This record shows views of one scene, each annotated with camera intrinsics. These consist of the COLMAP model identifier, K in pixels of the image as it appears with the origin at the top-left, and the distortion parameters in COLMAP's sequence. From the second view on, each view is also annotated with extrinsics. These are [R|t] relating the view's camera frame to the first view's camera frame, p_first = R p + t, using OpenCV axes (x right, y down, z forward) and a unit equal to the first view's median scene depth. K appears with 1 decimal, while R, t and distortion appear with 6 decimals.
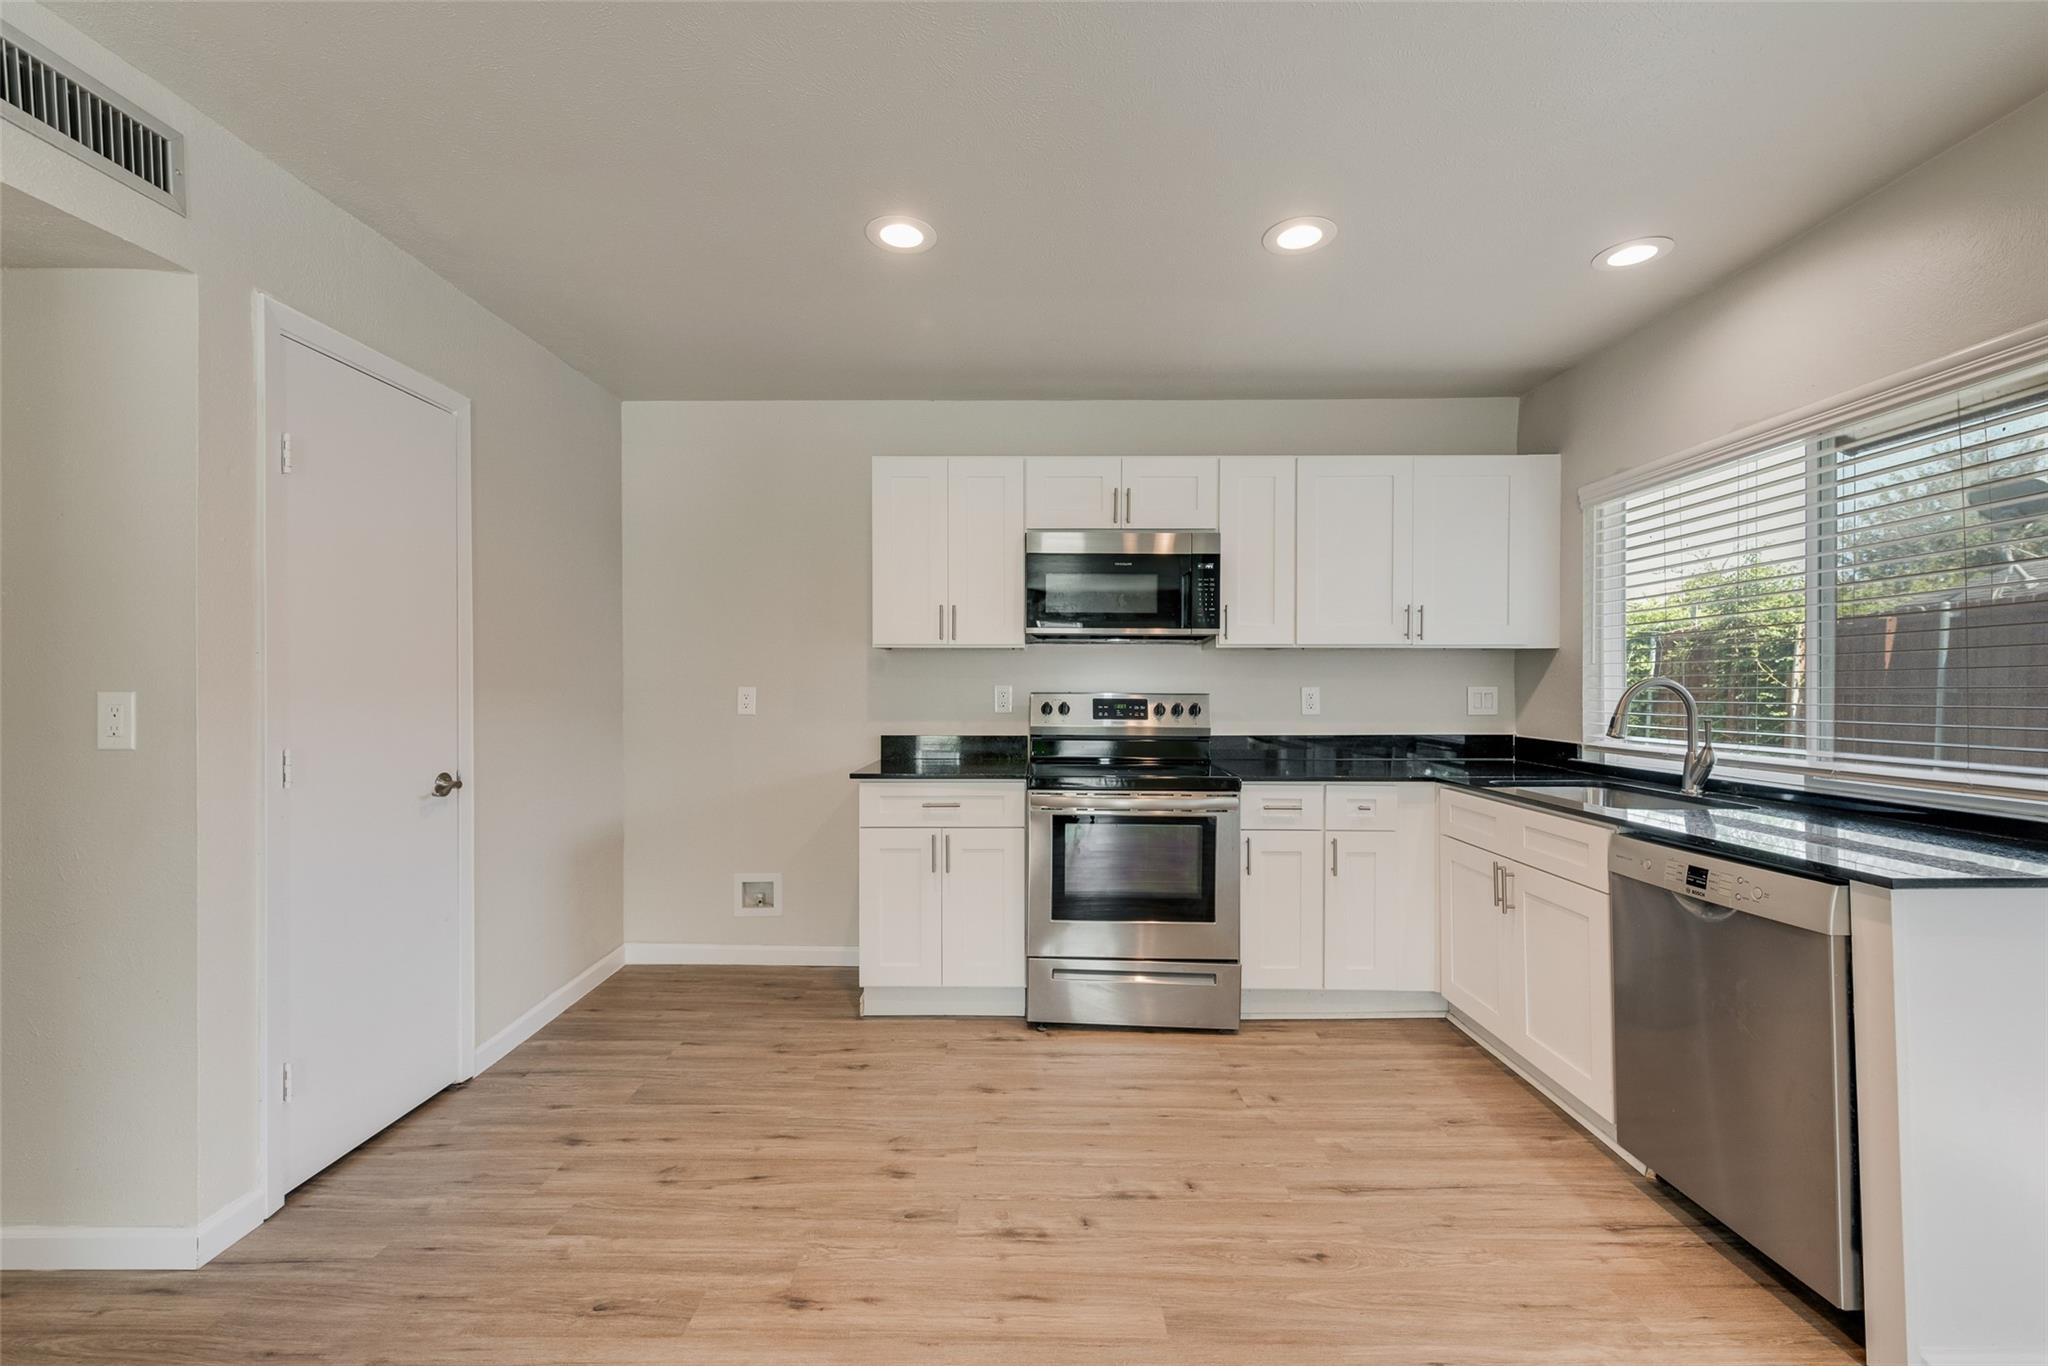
lens RADIAL K [[869.7, 0, 1024.0], [0, 869.7, 683.0], [0, 0, 1]] dist [0.018958, -0.009967]
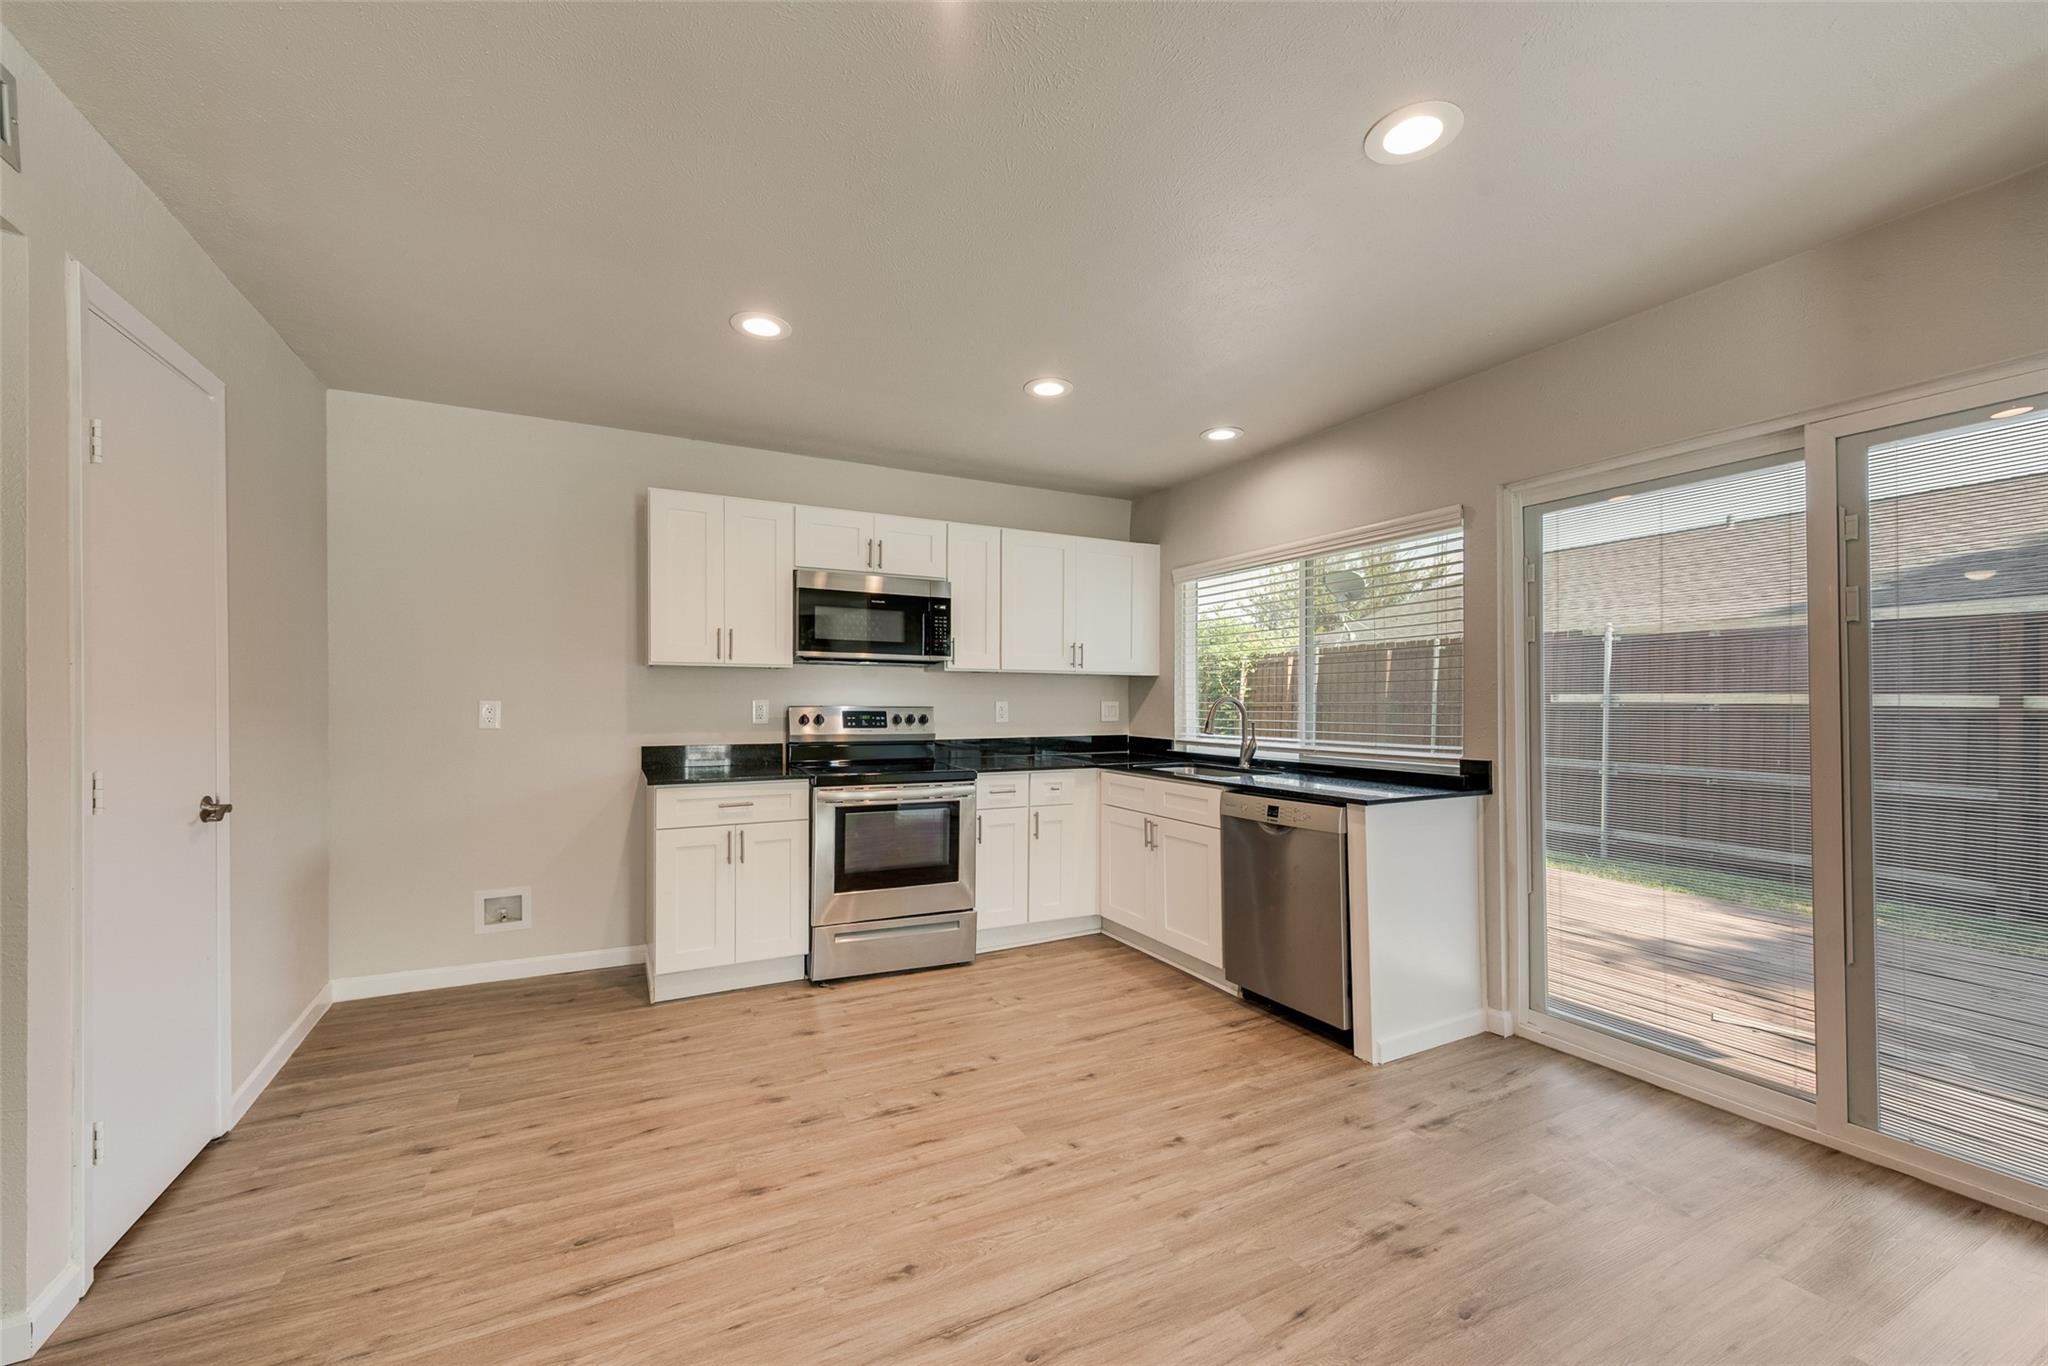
lens RADIAL K [[809.4, 0, 1025.4], [0, 809.4, 692.1], [0, 0, 1]] dist [0.021352, -0.007593]
pose [[0.883857, 0.006788, 0.467708, -0.280522], [-0.004550, 0.999972, -0.005916, -0.003364], [-0.467735, 0.003101, 0.883863, -0.132014]]
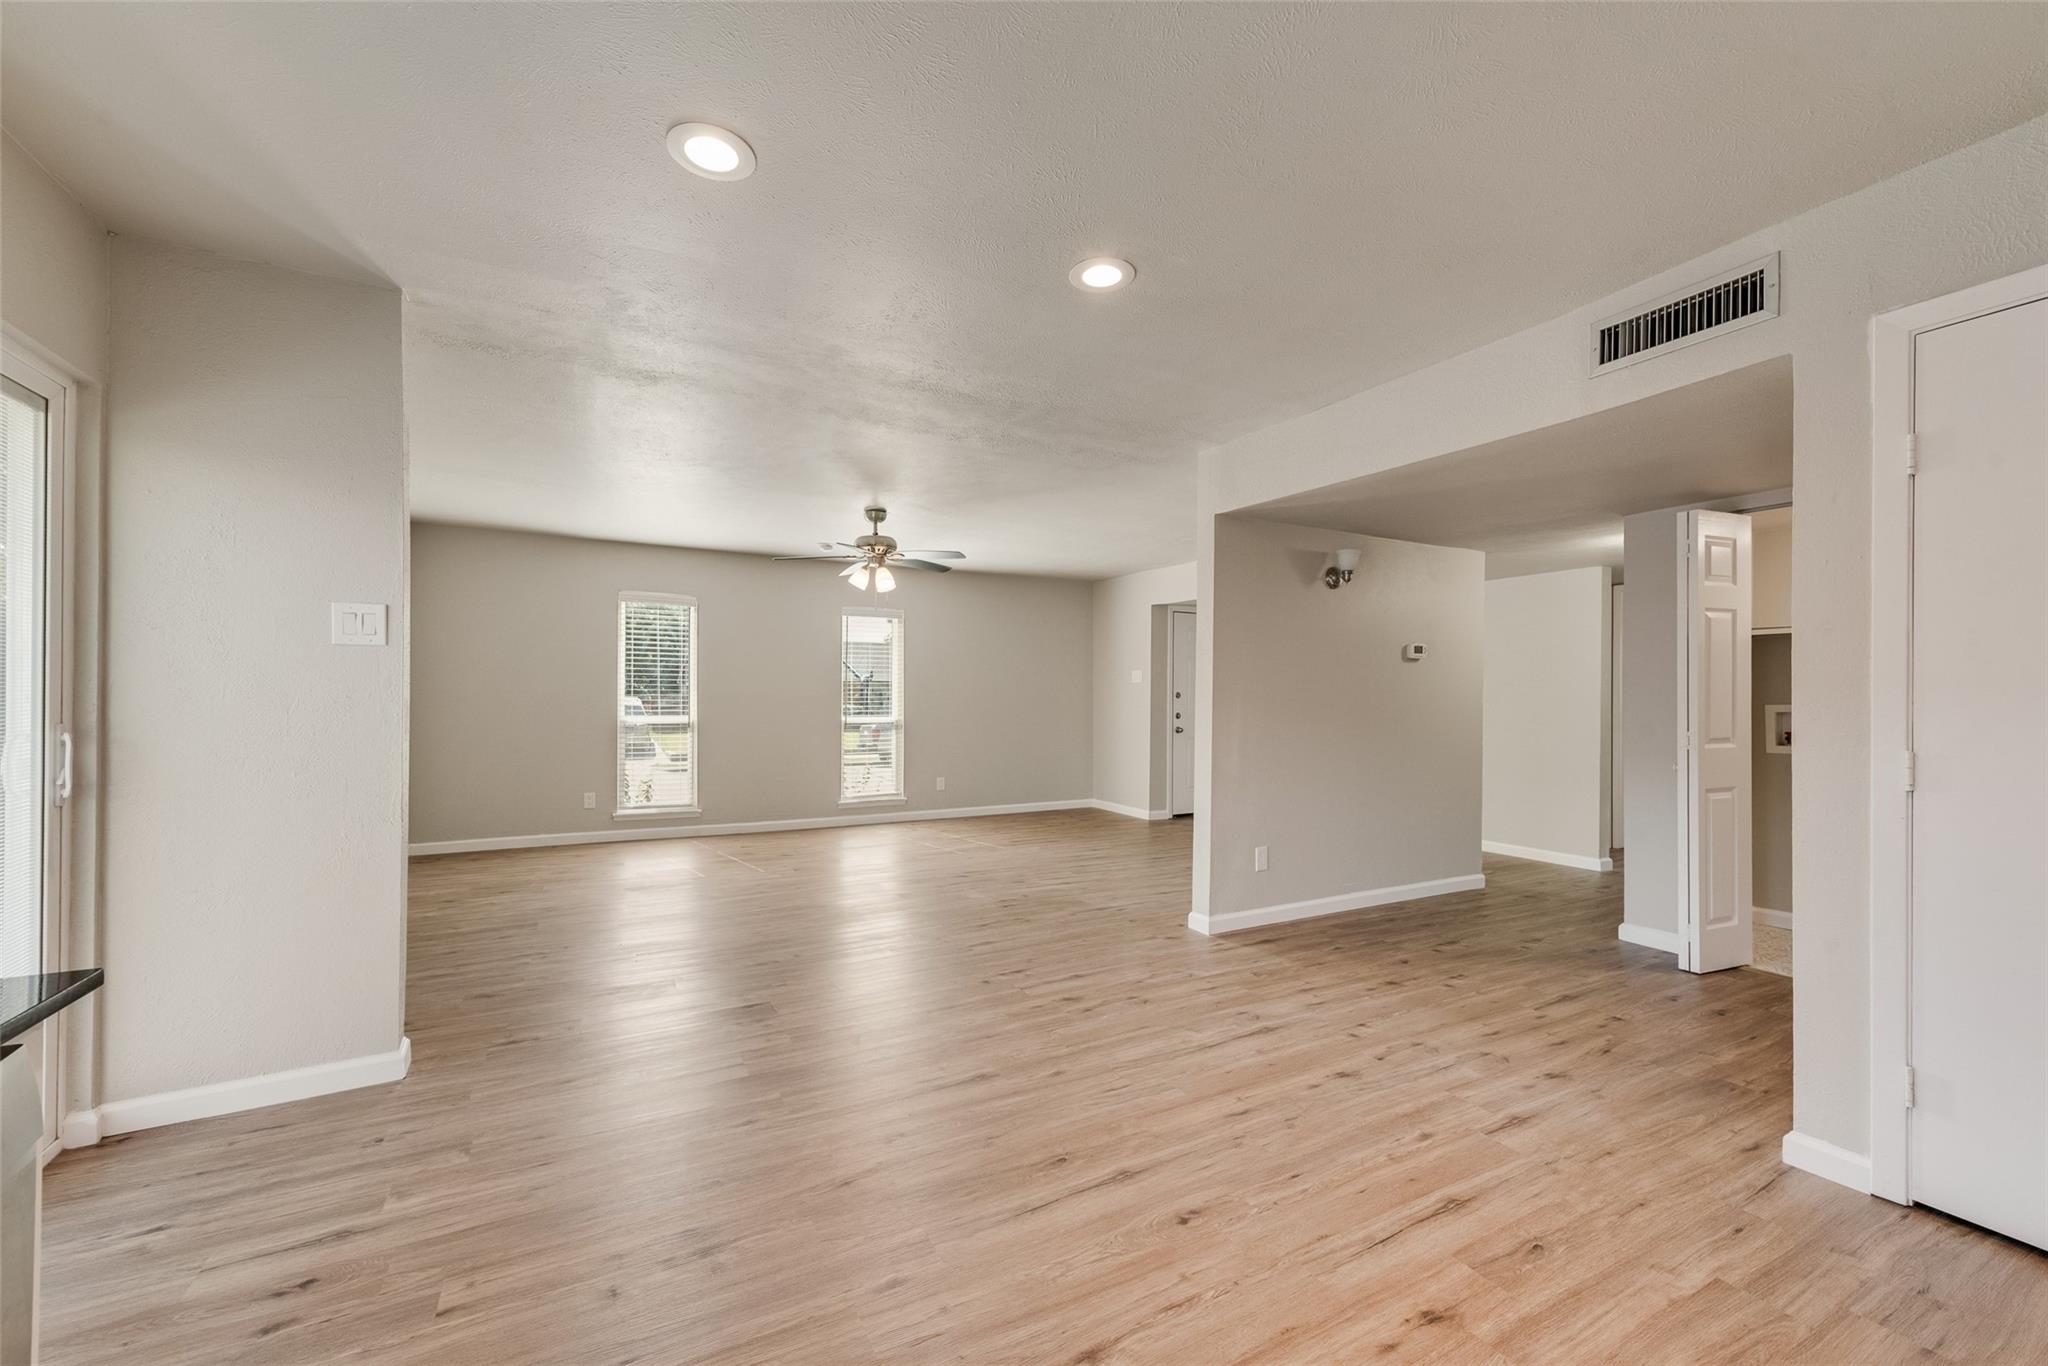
lens RADIAL K [[809.4, 0, 1025.4], [0, 809.4, 692.1], [0, 0, 1]] dist [0.021352, -0.007593]
pose [[-0.874563, -0.007831, -0.484850, 0.348521], [0.002117, 0.999798, -0.019967, 0.017655], [0.484908, -0.018488, -0.874370, 0.947249]]
